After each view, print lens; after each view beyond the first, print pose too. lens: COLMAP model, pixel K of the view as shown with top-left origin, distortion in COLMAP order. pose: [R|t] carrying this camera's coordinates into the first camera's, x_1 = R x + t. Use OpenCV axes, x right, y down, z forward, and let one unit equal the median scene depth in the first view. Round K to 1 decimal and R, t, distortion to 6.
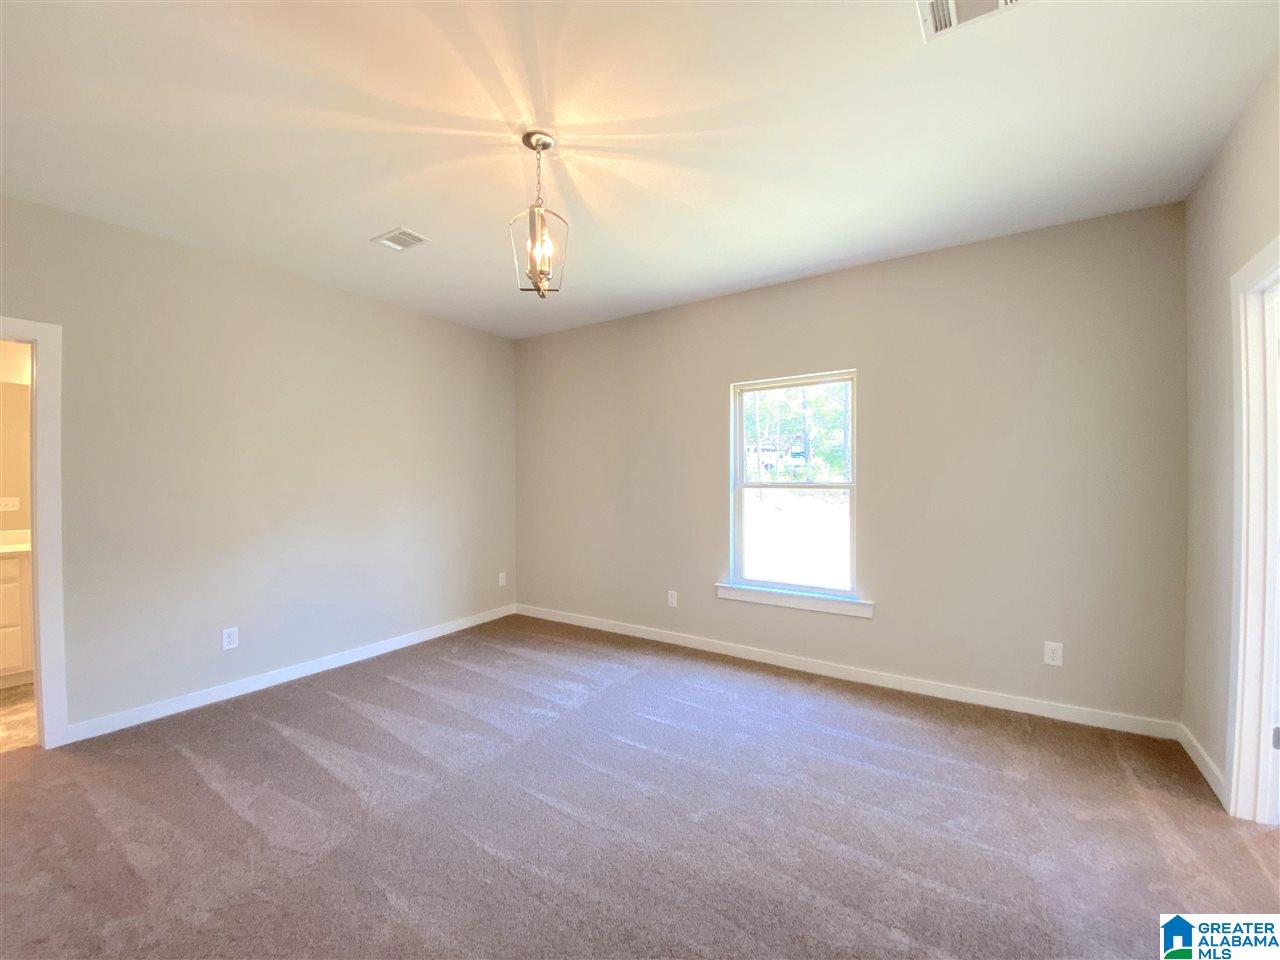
lens RADIAL K [[527.1, 0, 635.3], [0, 527.1, 478.8], [0, 0, 1]] dist [0.041638, -0.026942]
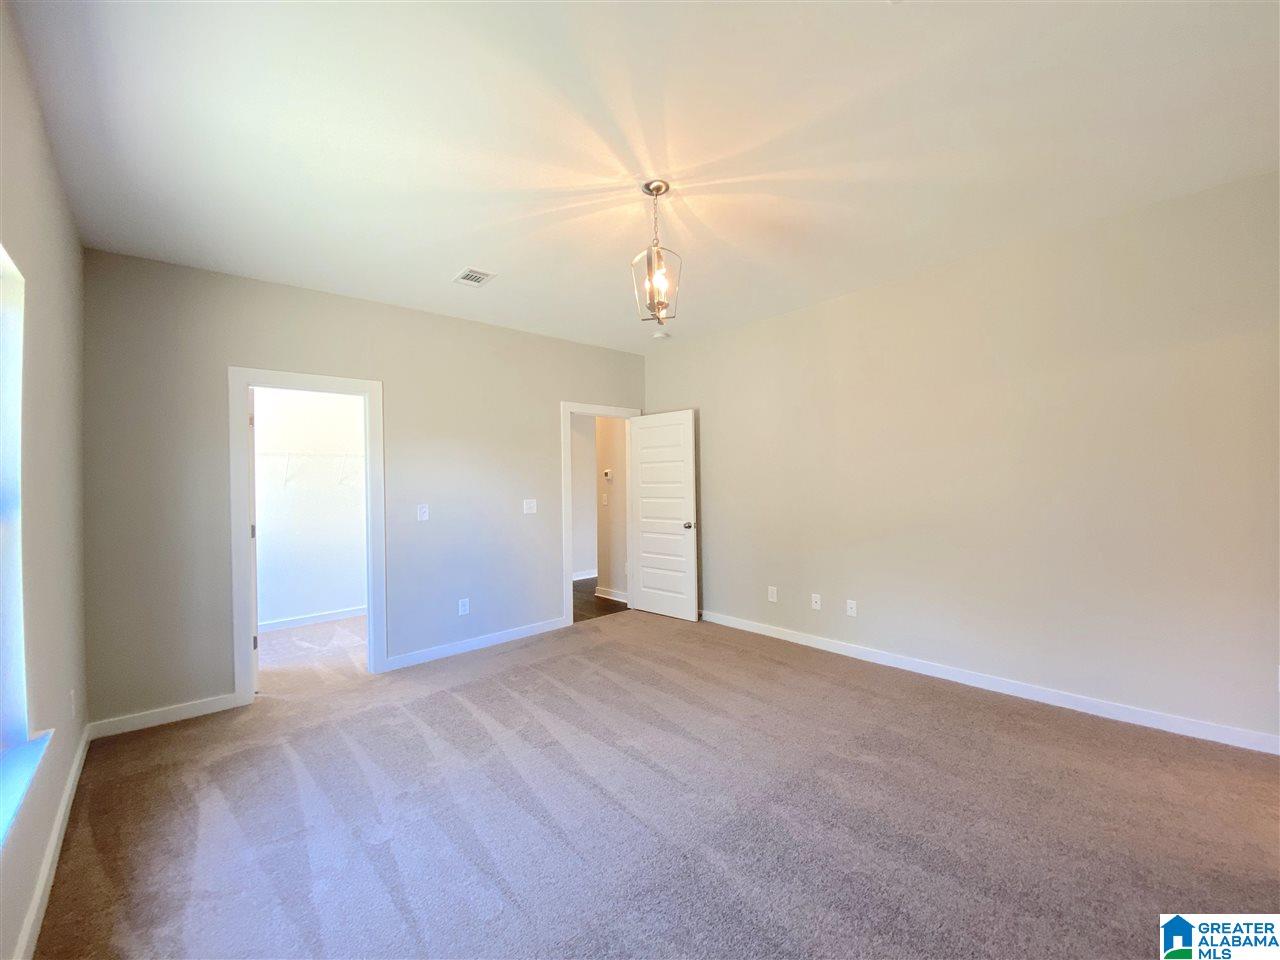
lens RADIAL K [[527.1, 0, 635.3], [0, 527.1, 478.8], [0, 0, 1]] dist [0.041638, -0.026942]
pose [[-0.963843, 0.028541, 0.264937, -0.350212], [0.029273, 0.999571, -0.001186, -0.003869], [-0.264857, 0.006613, -0.964265, 1.741867]]
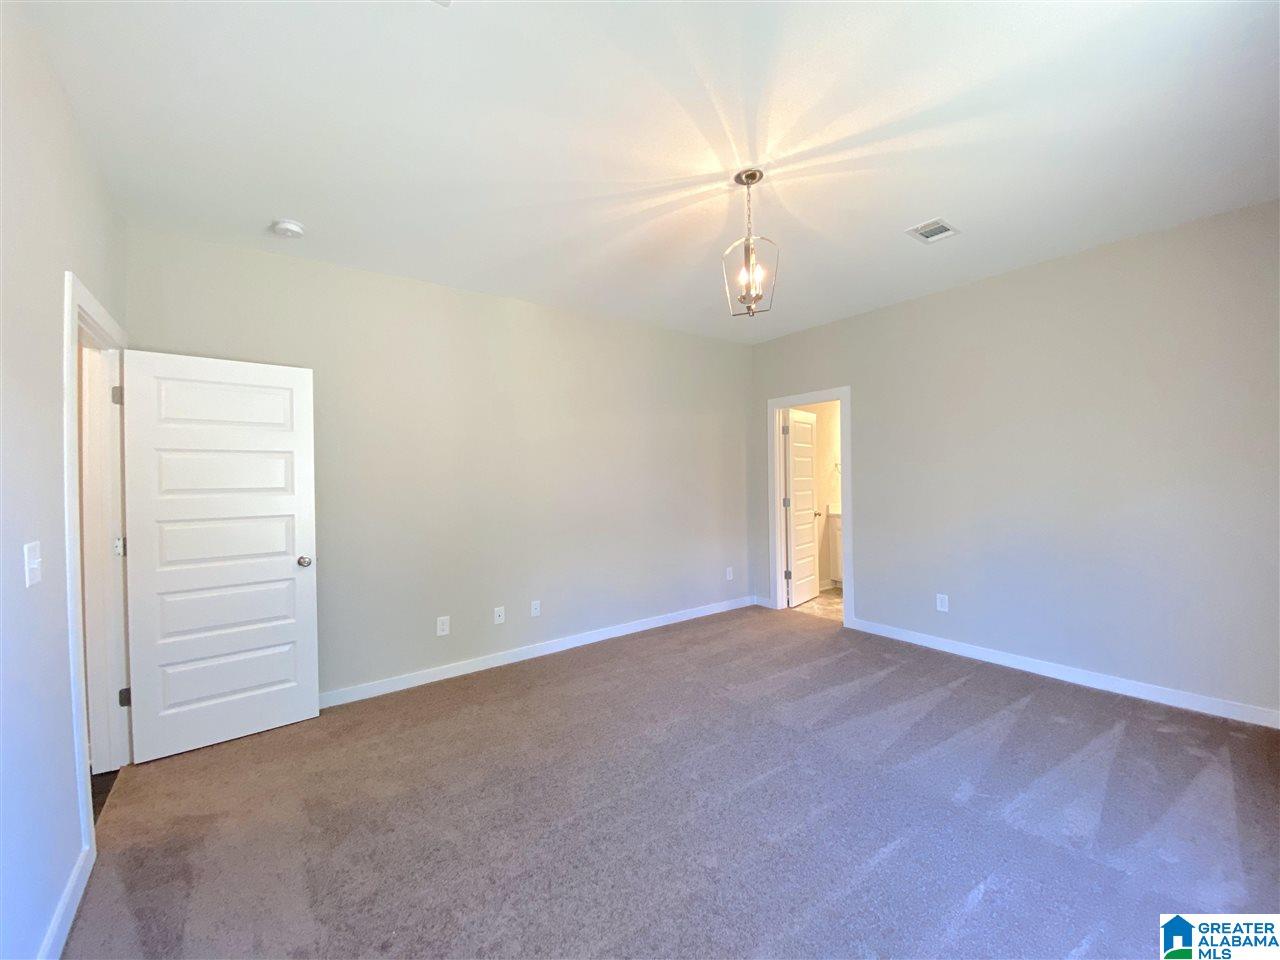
lens RADIAL K [[527.1, 0, 635.3], [0, 527.1, 478.8], [0, 0, 1]] dist [0.041638, -0.026942]
pose [[-0.340440, 0.018408, -0.940086, 0.784786], [0.013919, 0.999797, 0.014537, -0.017105], [0.940163, -0.008137, -0.340628, 0.948262]]
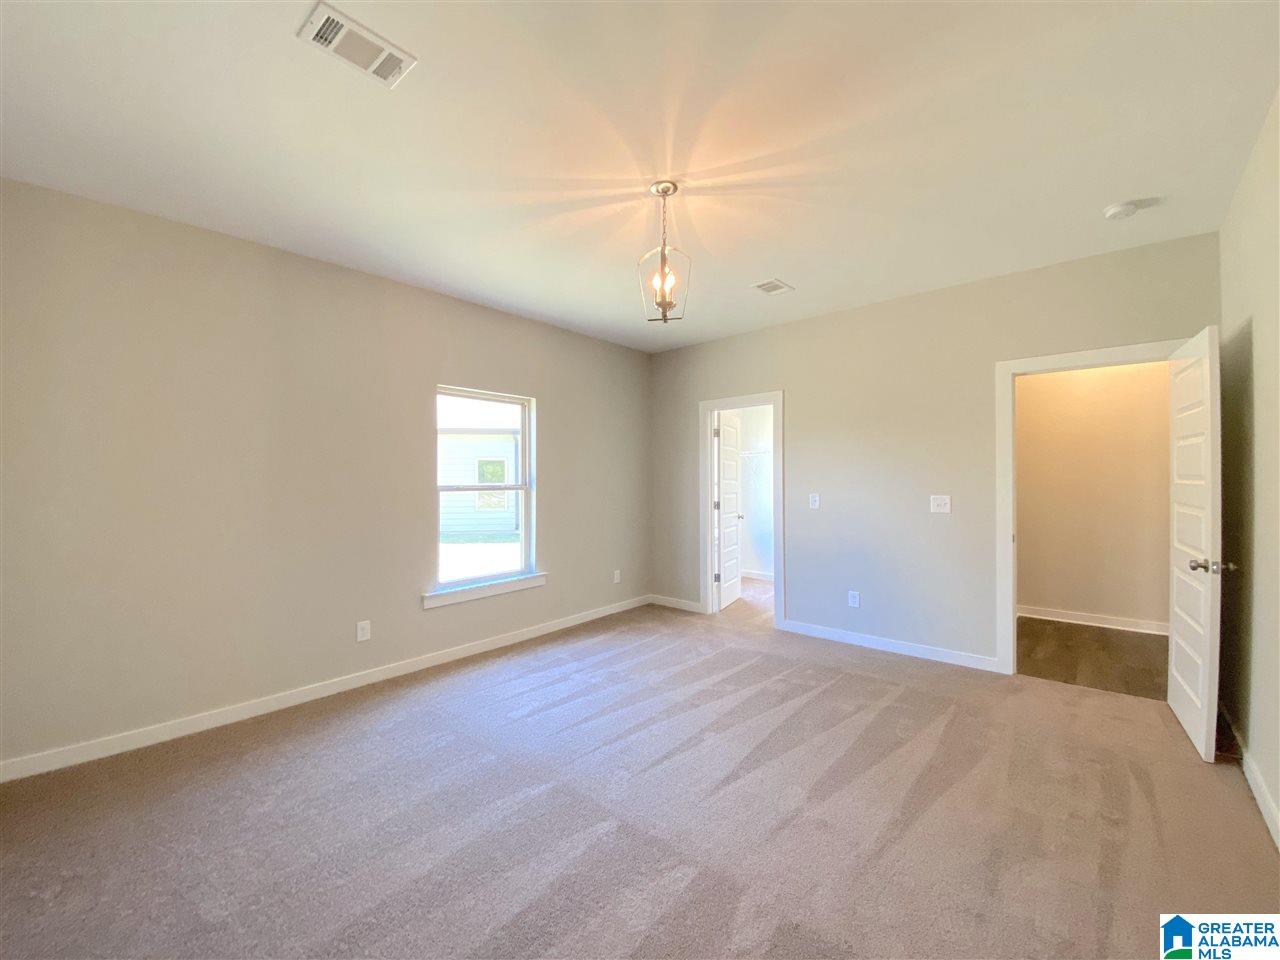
lens RADIAL K [[527.1, 0, 635.3], [0, 527.1, 478.8], [0, 0, 1]] dist [0.041638, -0.026942]
pose [[0.153803, 0.008620, 0.988064, -1.097062], [0.012141, 0.999870, -0.010613, 0.012932], [-0.988027, 0.013628, 0.153679, 0.727986]]
